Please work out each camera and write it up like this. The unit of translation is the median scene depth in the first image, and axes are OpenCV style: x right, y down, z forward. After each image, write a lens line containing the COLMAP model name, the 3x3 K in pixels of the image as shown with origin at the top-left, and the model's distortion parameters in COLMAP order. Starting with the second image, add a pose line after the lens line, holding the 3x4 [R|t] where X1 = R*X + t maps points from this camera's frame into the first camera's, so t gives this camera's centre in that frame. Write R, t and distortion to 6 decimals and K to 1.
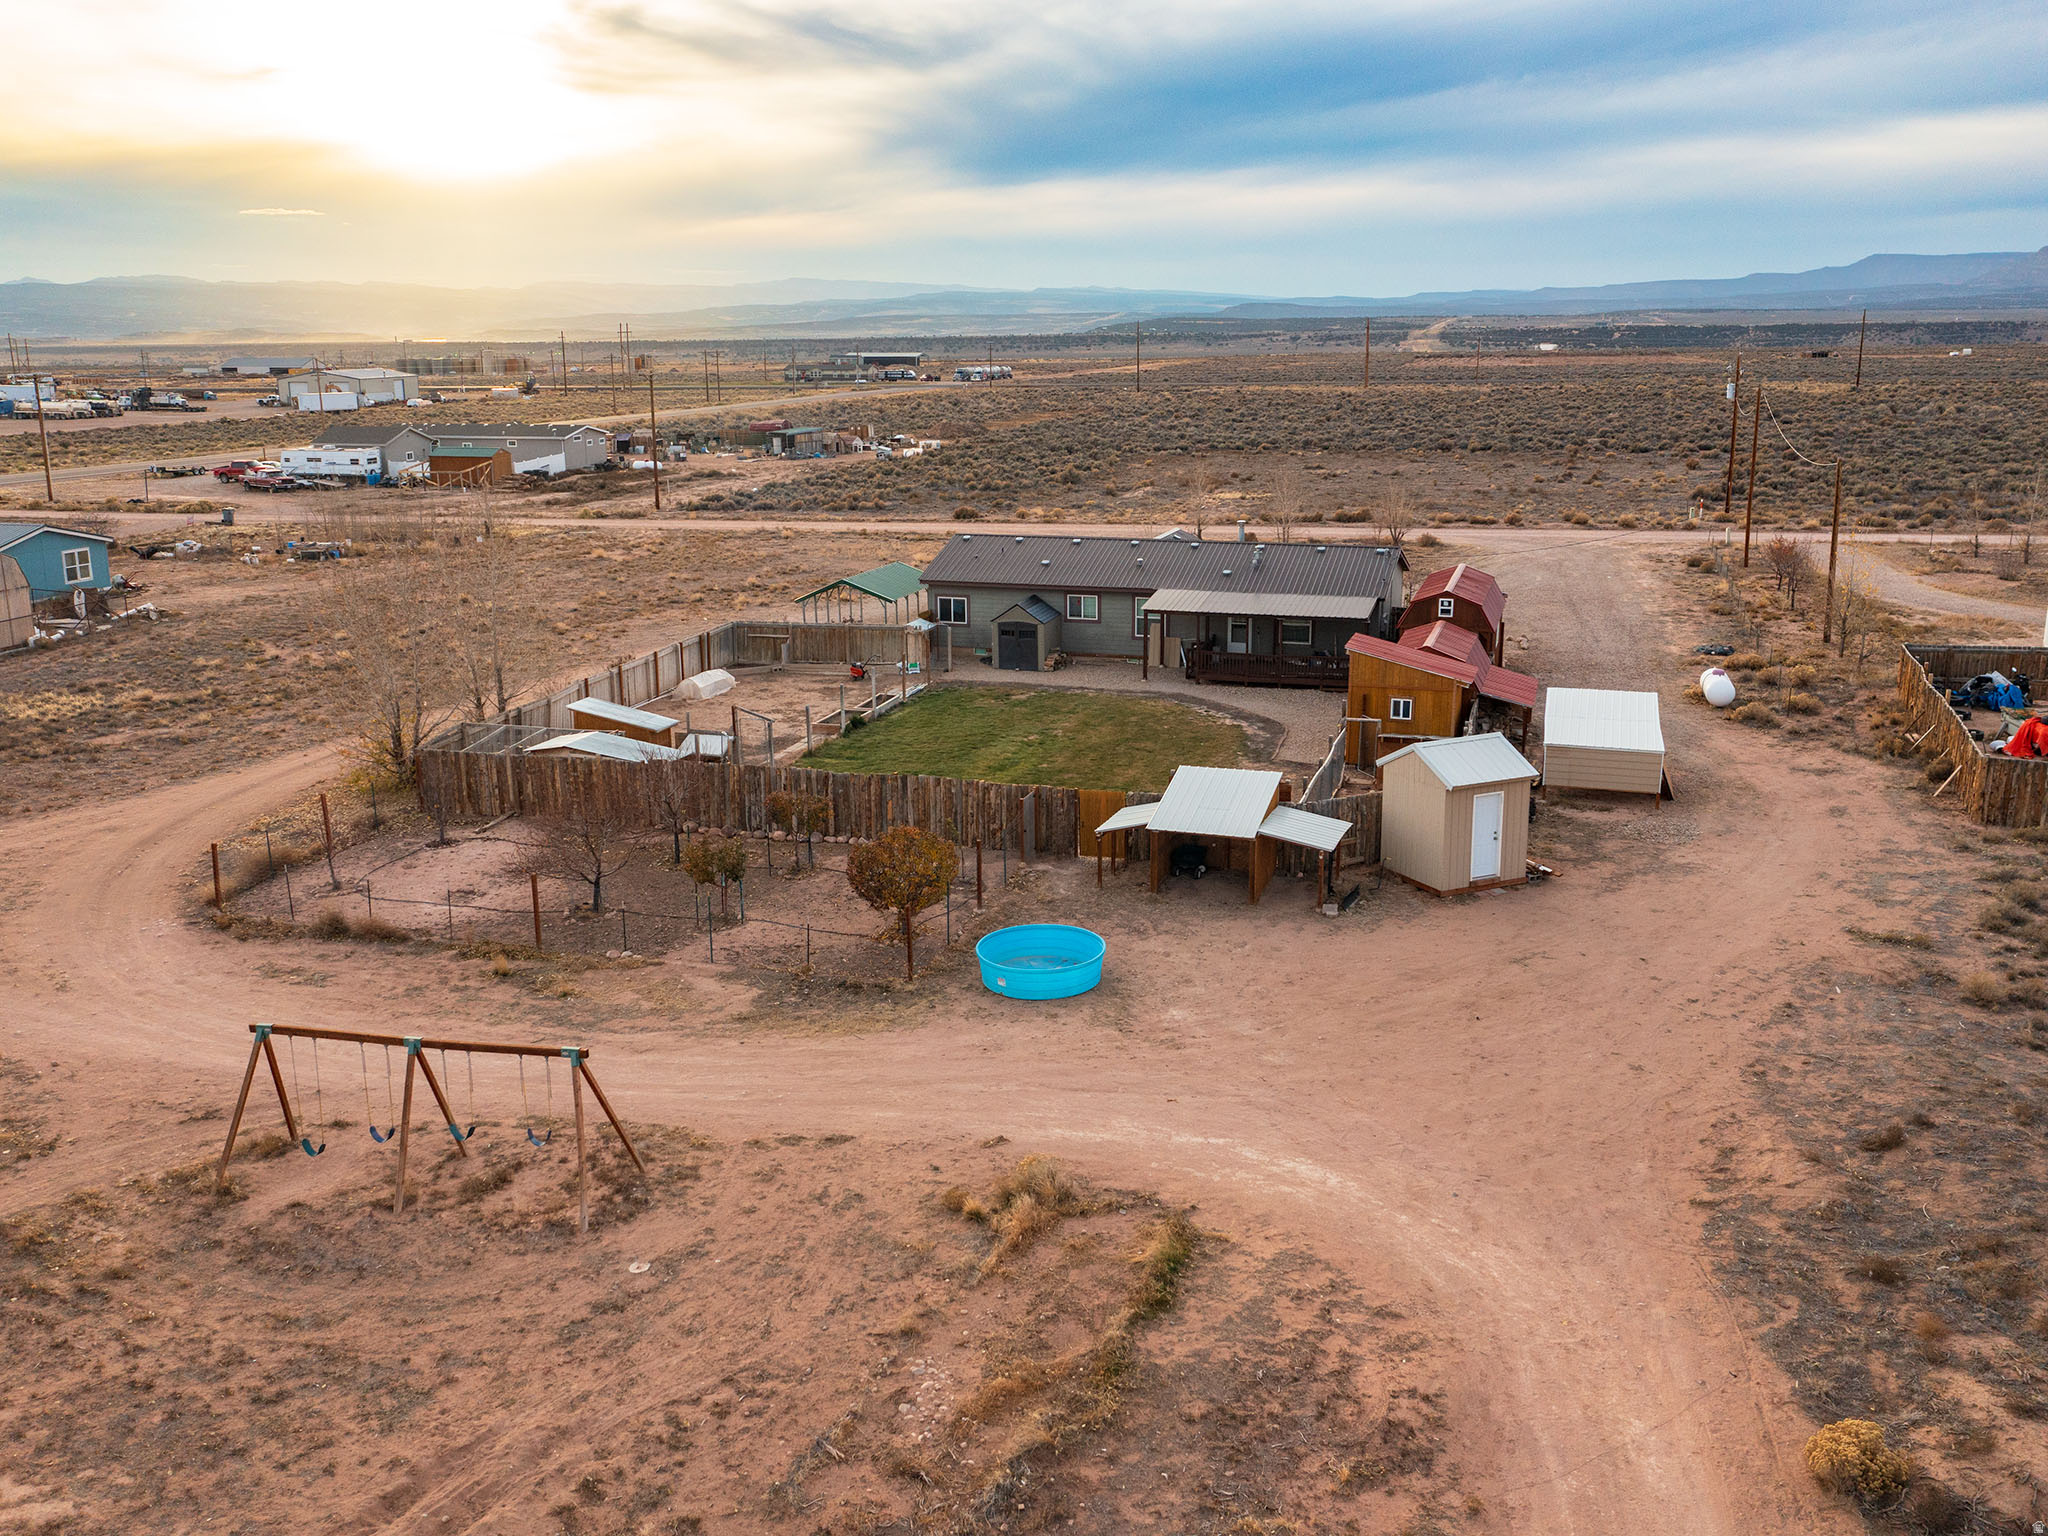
lens RADIAL K [[1839.2, 0, 1012.5], [0, 1839.2, 769.3], [0, 0, 1]] dist [-0.004977, 0.020850]
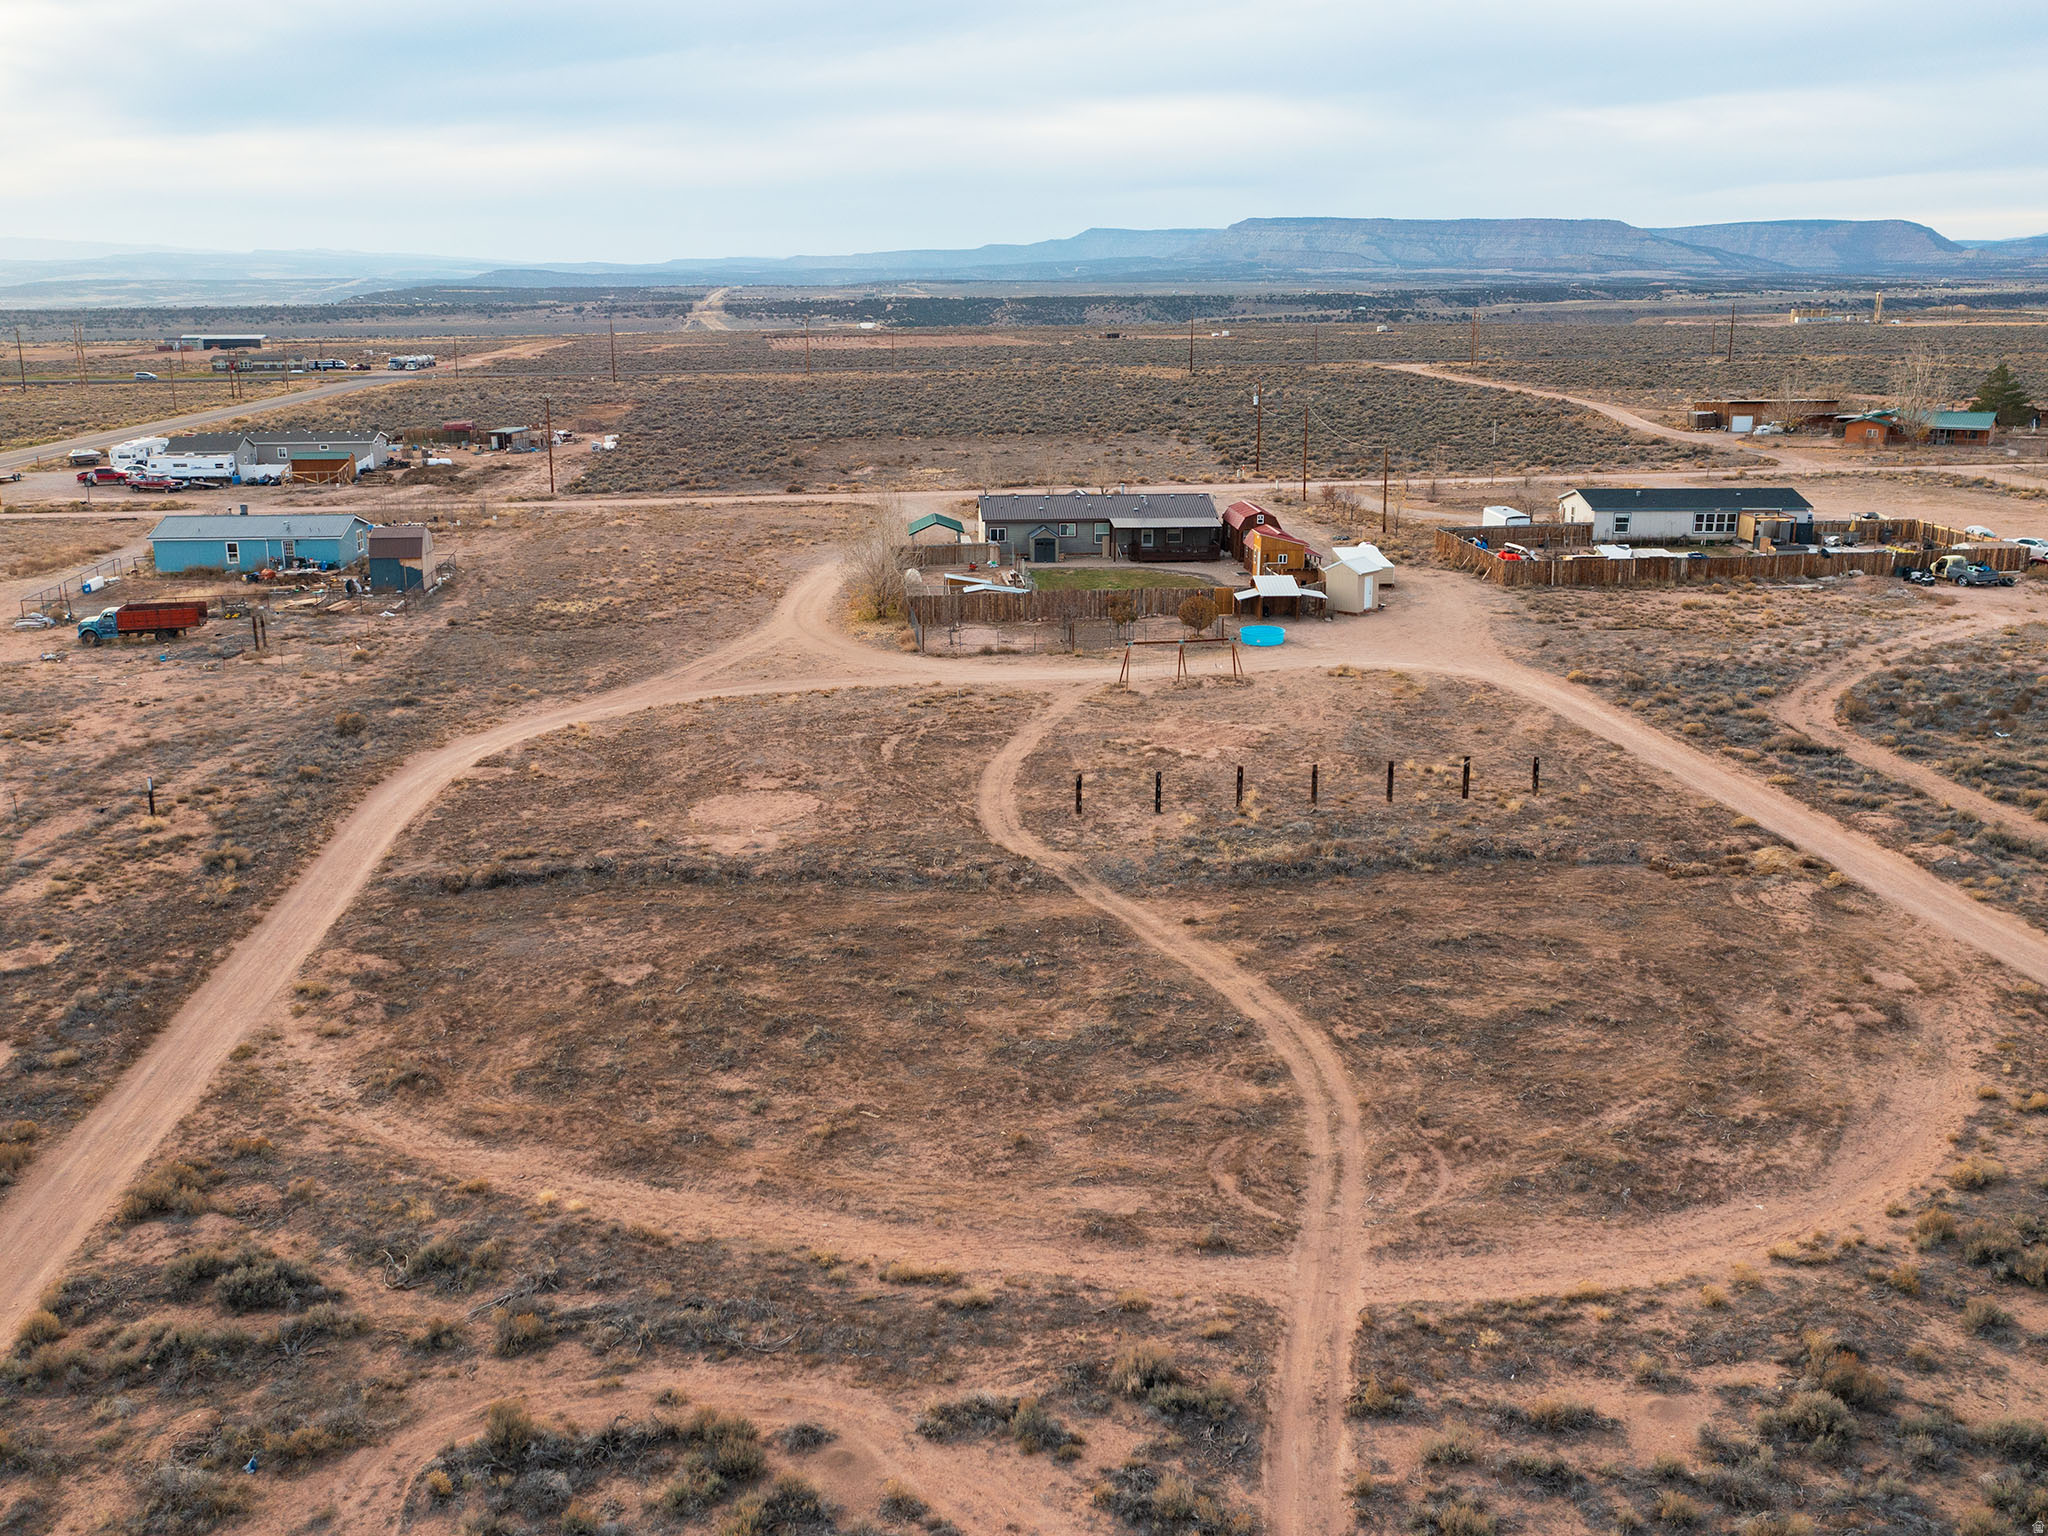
lens RADIAL K [[1889.3, 0, 1018.7], [0, 1889.3, 774.0], [0, 0, 1]] dist [-0.008191, 0.018779]
pose [[0.925129, -0.089925, 0.368848, -0.842113], [0.084967, 0.995941, 0.029699, 0.116604], [-0.370022, 0.003864, 0.929015, -0.929775]]
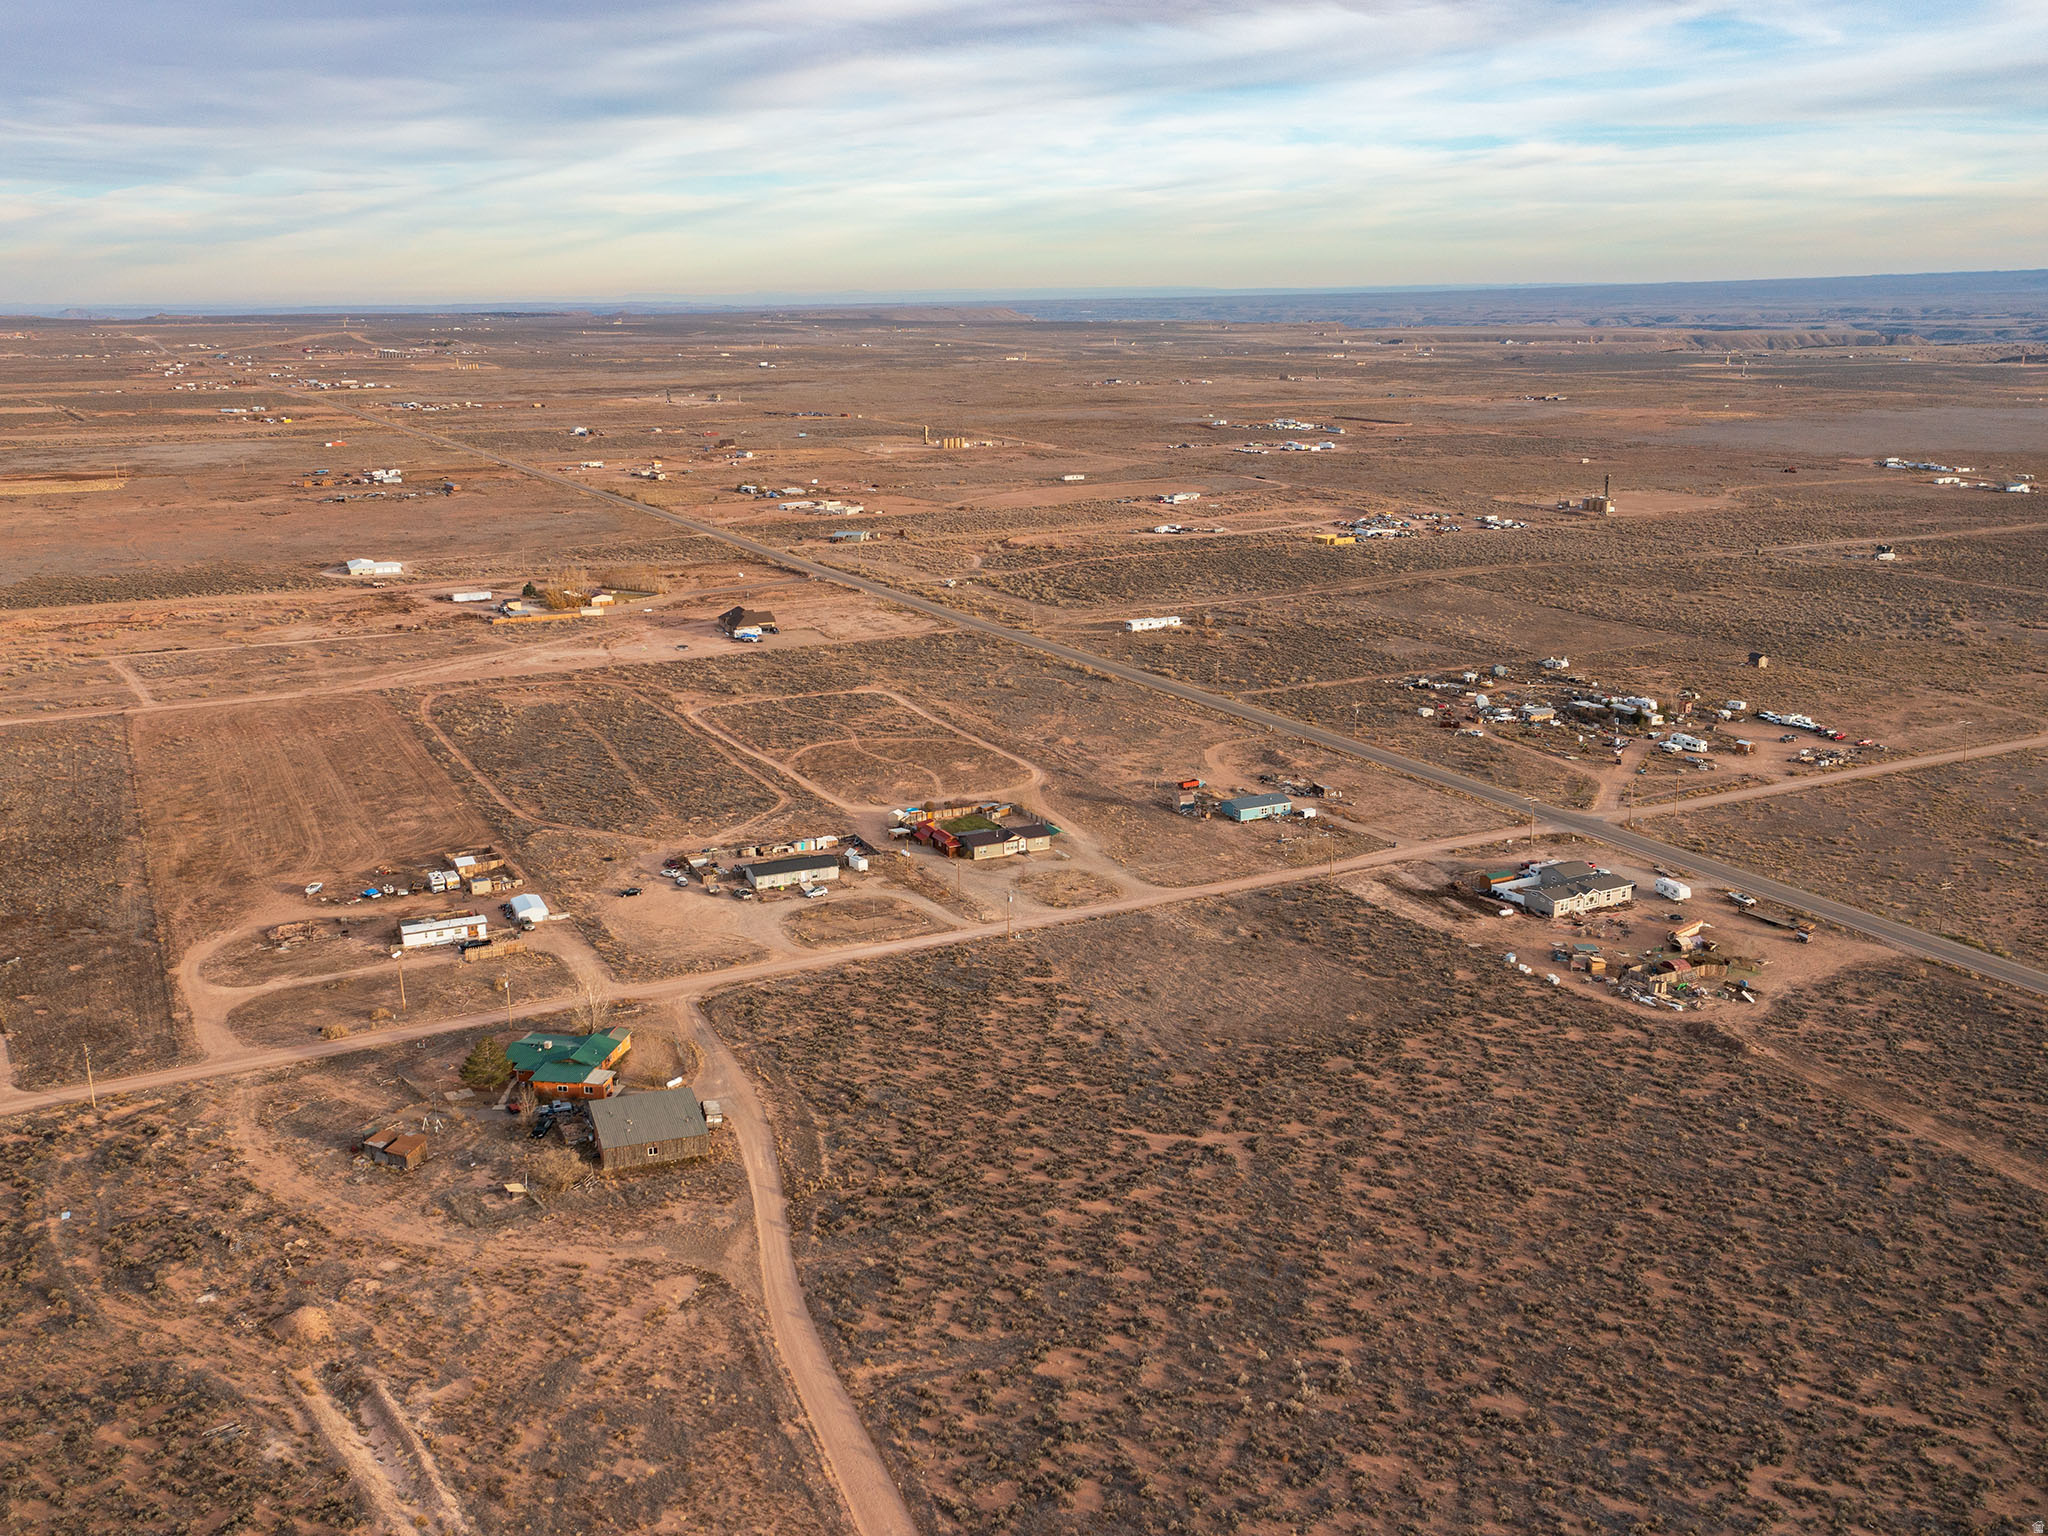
lens RADIAL K [[1829.8, 0, 1037.6], [0, 1829.8, 766.3], [0, 0, 1]] dist [-0.014858, 0.011763]
pose [[-0.718522, 0.187663, -0.669708, 3.931196], [-0.153926, 0.896124, 0.416254, -2.798141], [0.678257, 0.402174, -0.614999, 4.736288]]
